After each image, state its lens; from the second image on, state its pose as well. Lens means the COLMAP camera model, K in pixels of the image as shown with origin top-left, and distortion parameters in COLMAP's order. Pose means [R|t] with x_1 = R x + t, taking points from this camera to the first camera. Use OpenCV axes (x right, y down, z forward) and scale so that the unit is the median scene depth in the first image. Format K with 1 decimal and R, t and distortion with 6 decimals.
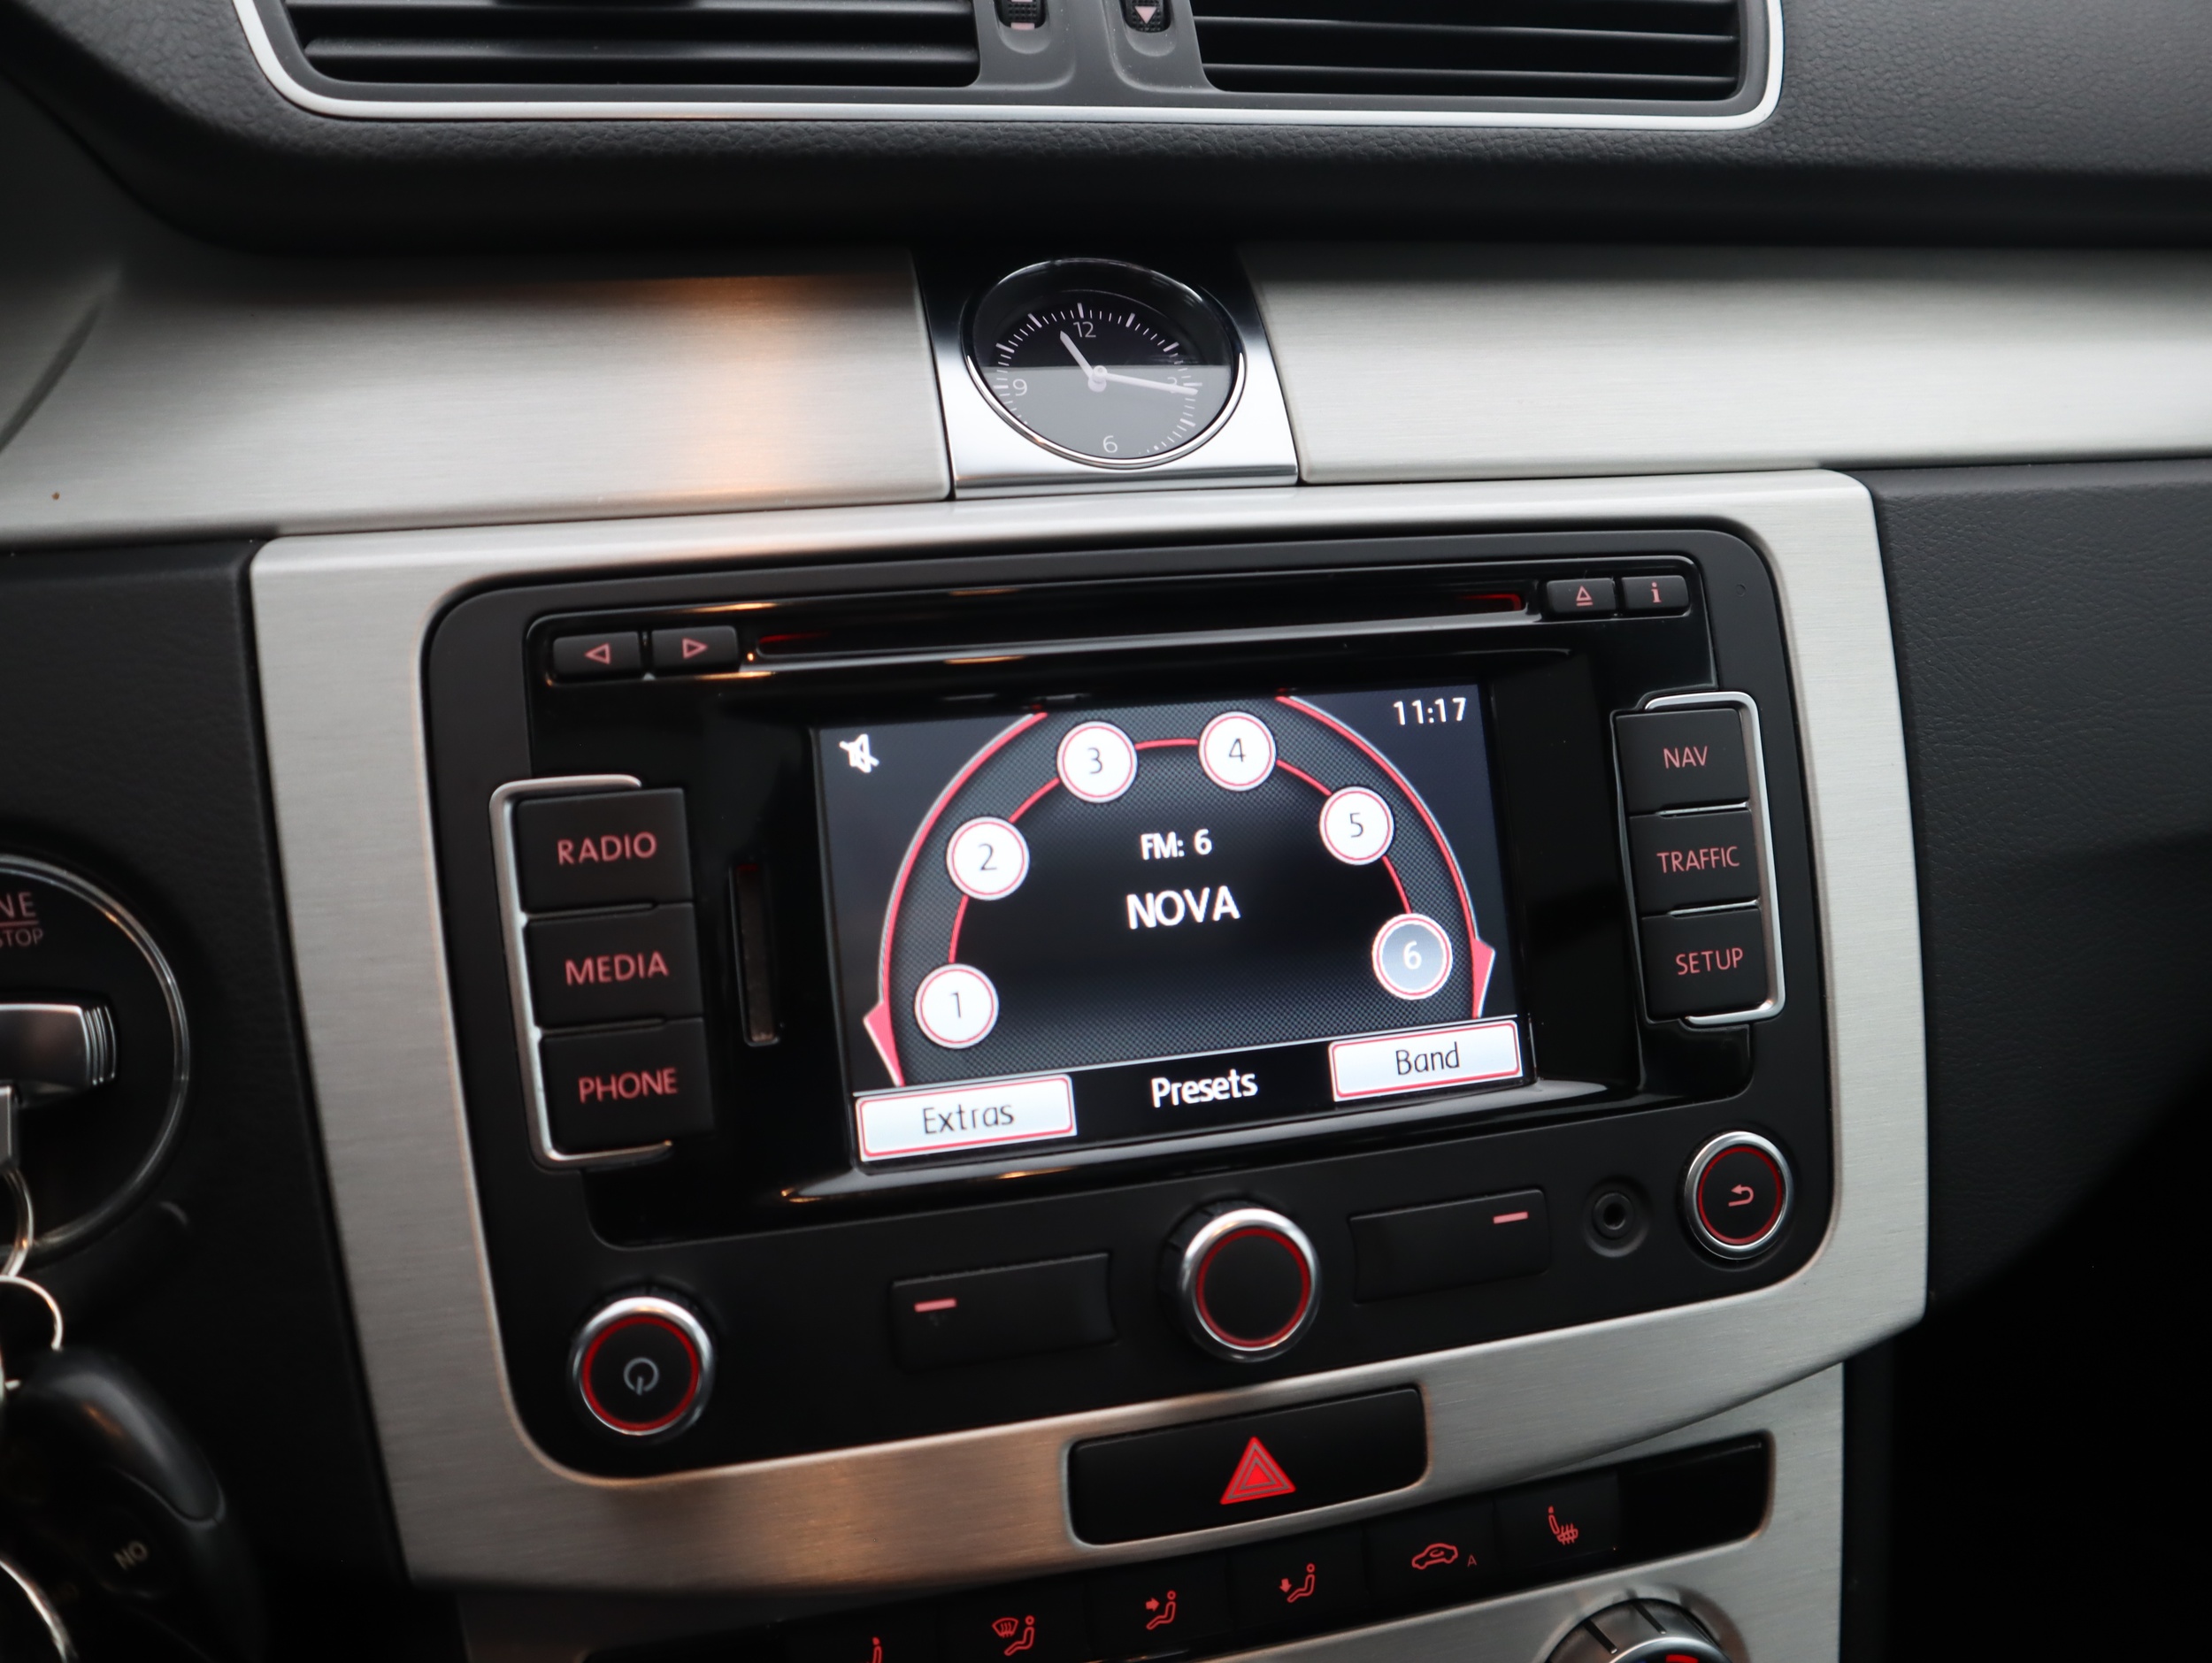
lens RADIAL K [[1761.0, 0, 1093.7], [0, 1761.0, 829.1], [0, 0, 1]] dist [-0.134414, 0.094270]
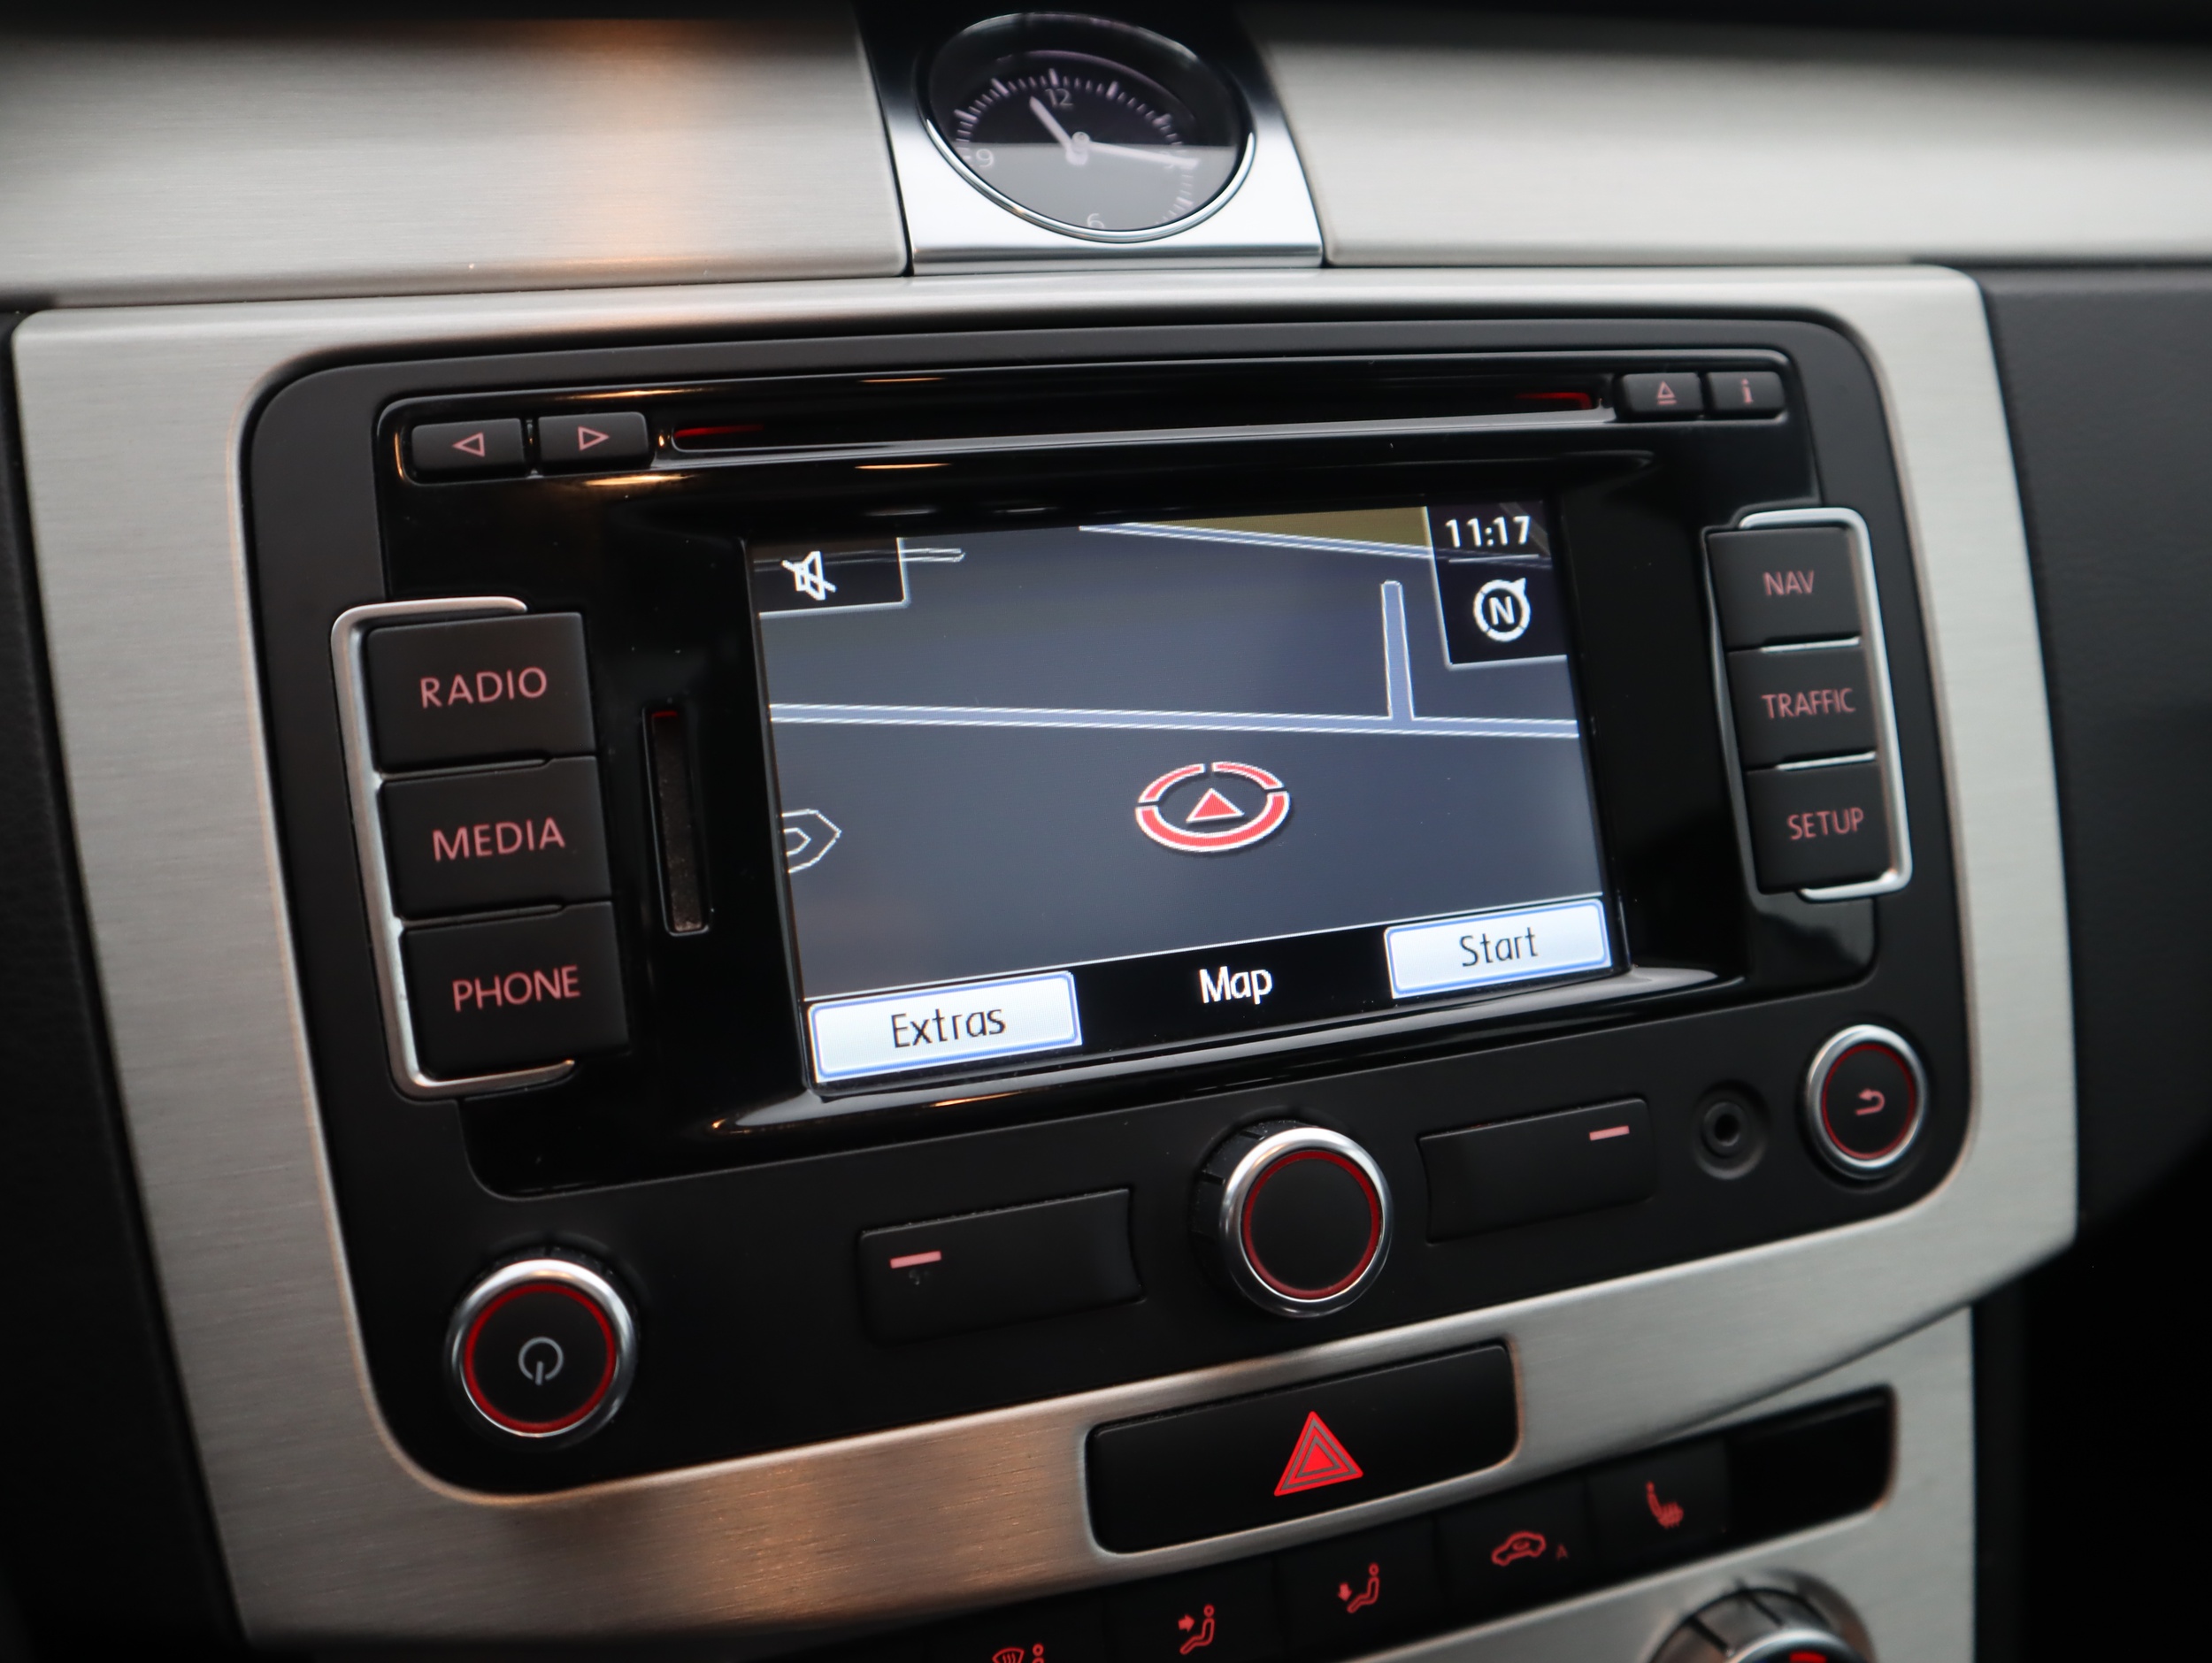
lens RADIAL K [[1767.3, 0, 1106.0], [0, 1767.3, 831.5], [0, 0, 1]] dist [-0.128286, 0.088711]
pose [[0.998404, -0.022778, 0.051670, -0.039345], [0.022630, 0.999738, 0.003447, 0.074494], [-0.051735, -0.002272, 0.998658, 0.191946]]
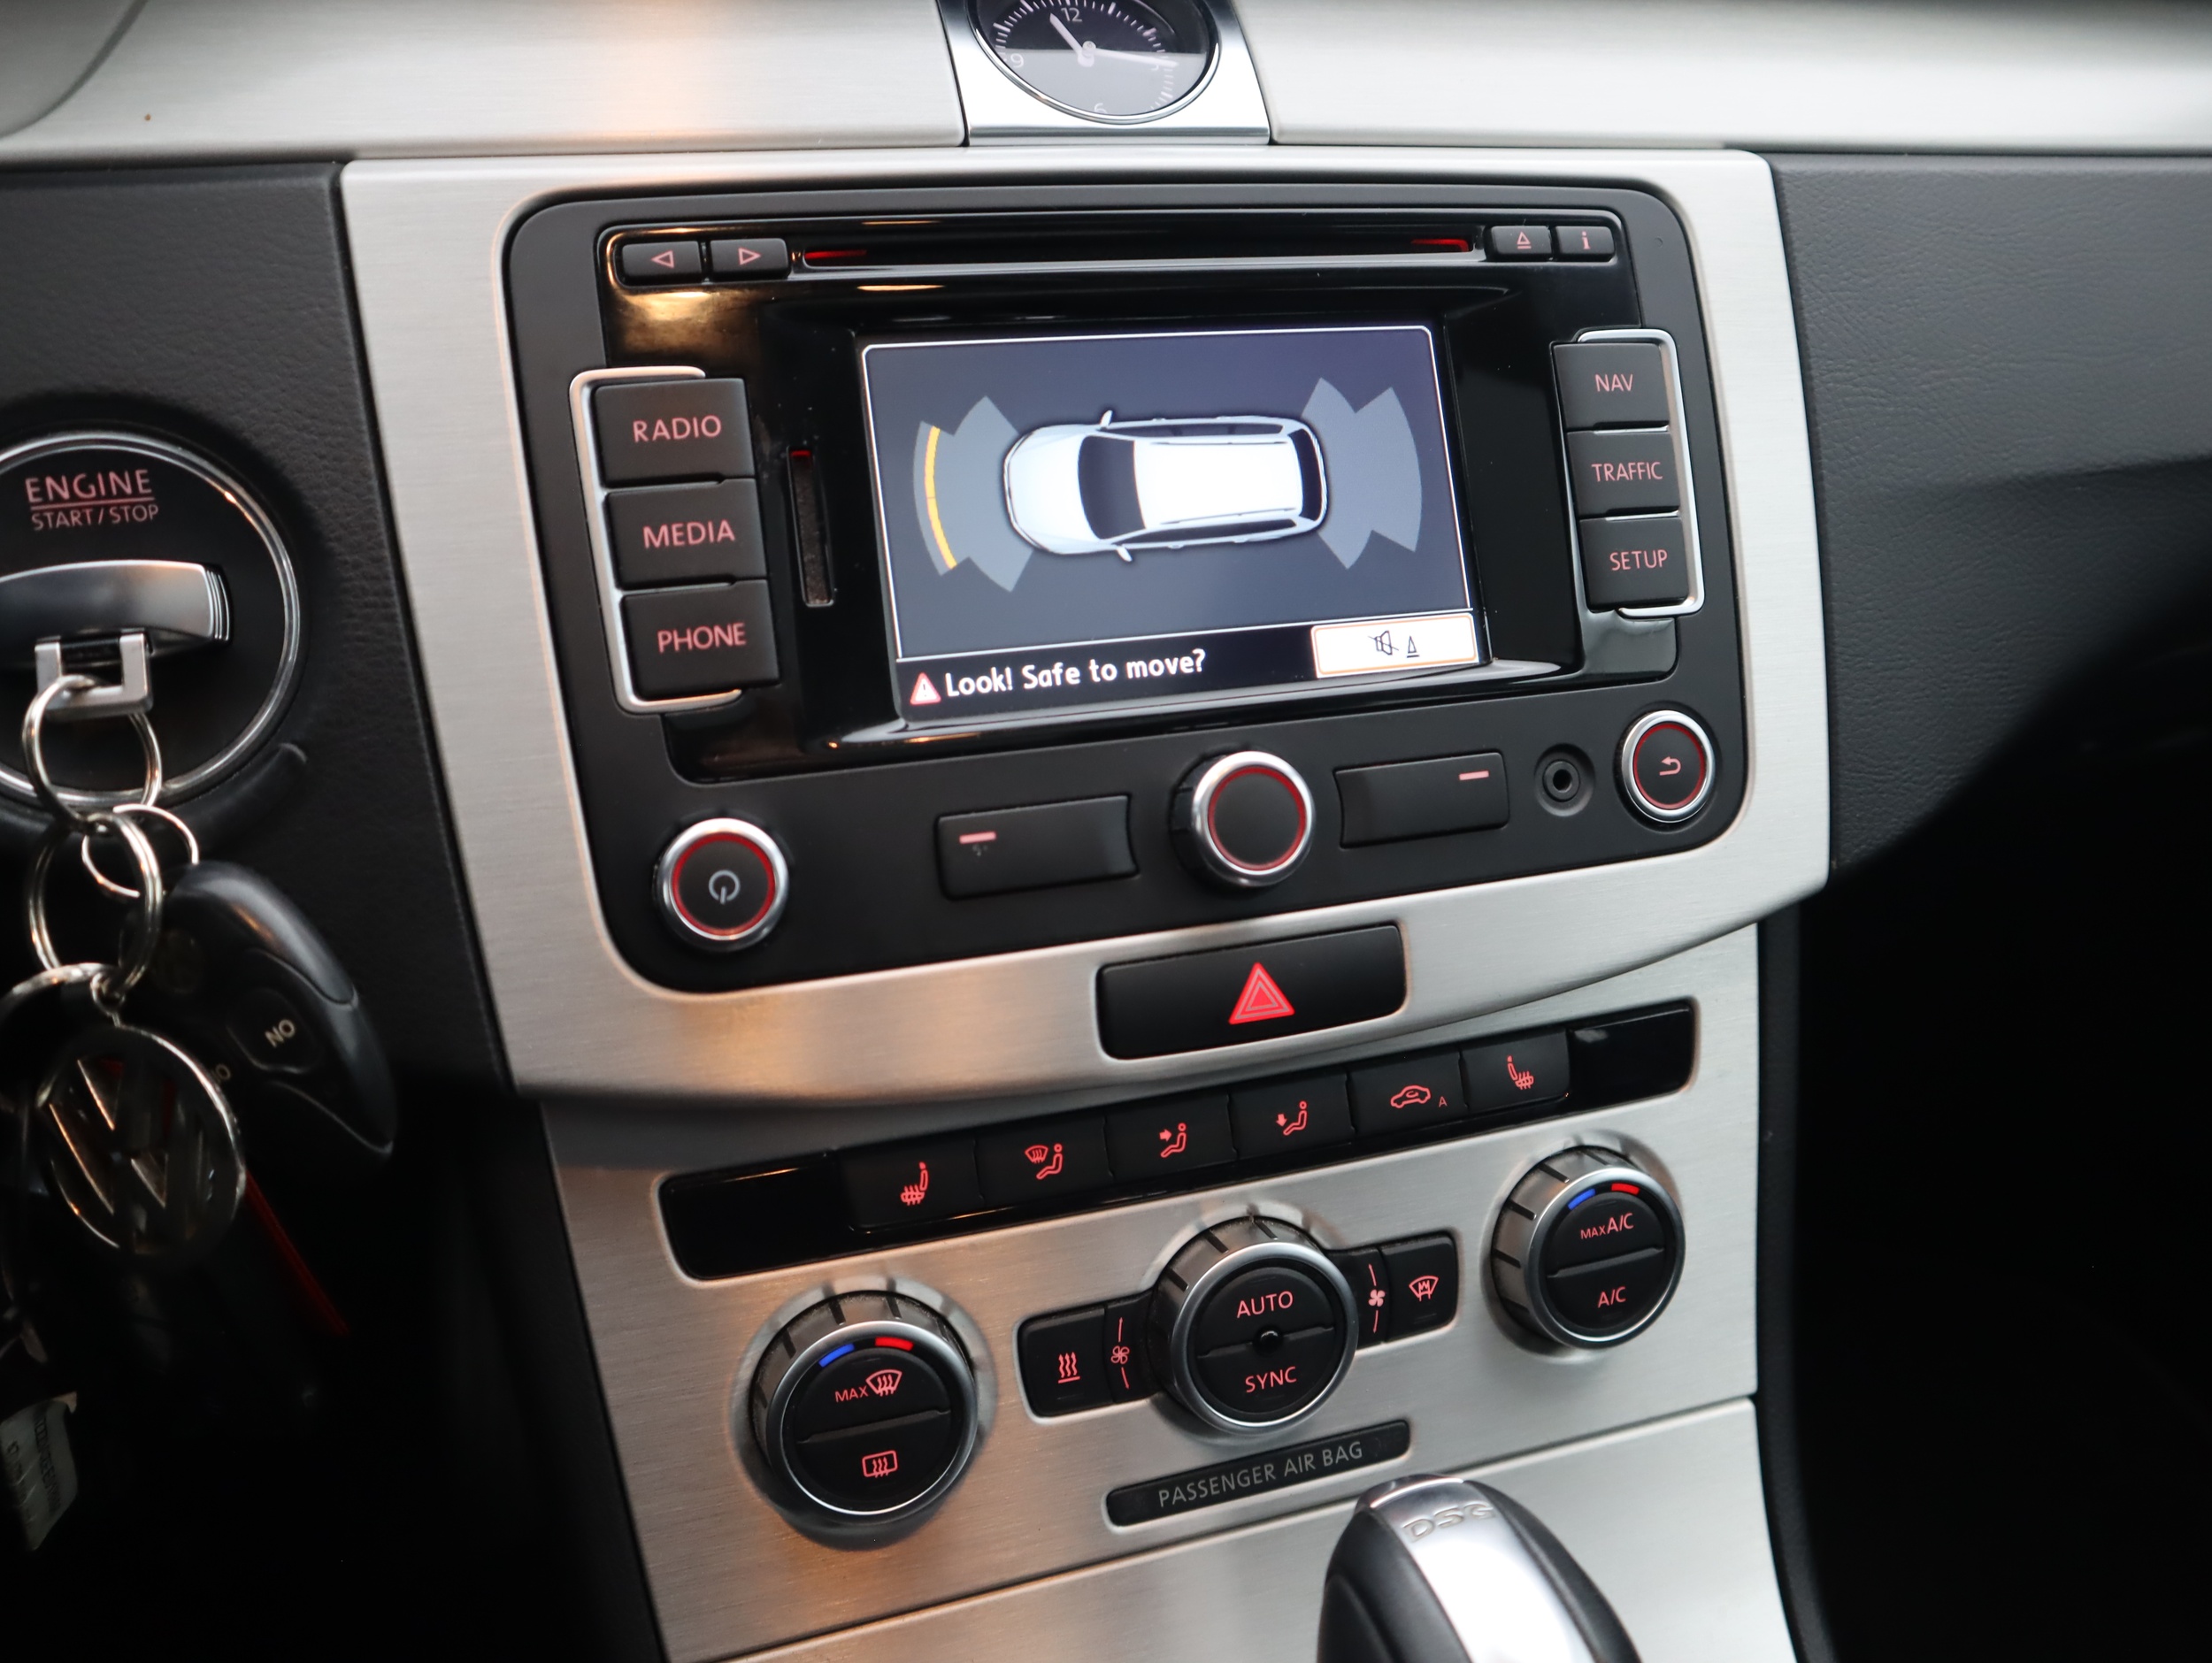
lens RADIAL K [[1761.0, 0, 1093.7], [0, 1761.0, 829.1], [0, 0, 1]] dist [-0.134414, 0.094270]
pose [[0.997490, -0.022453, 0.067148, -0.088149], [0.019027, 0.998506, 0.051231, 0.201377], [-0.068198, -0.049825, 0.996427, -0.128299]]
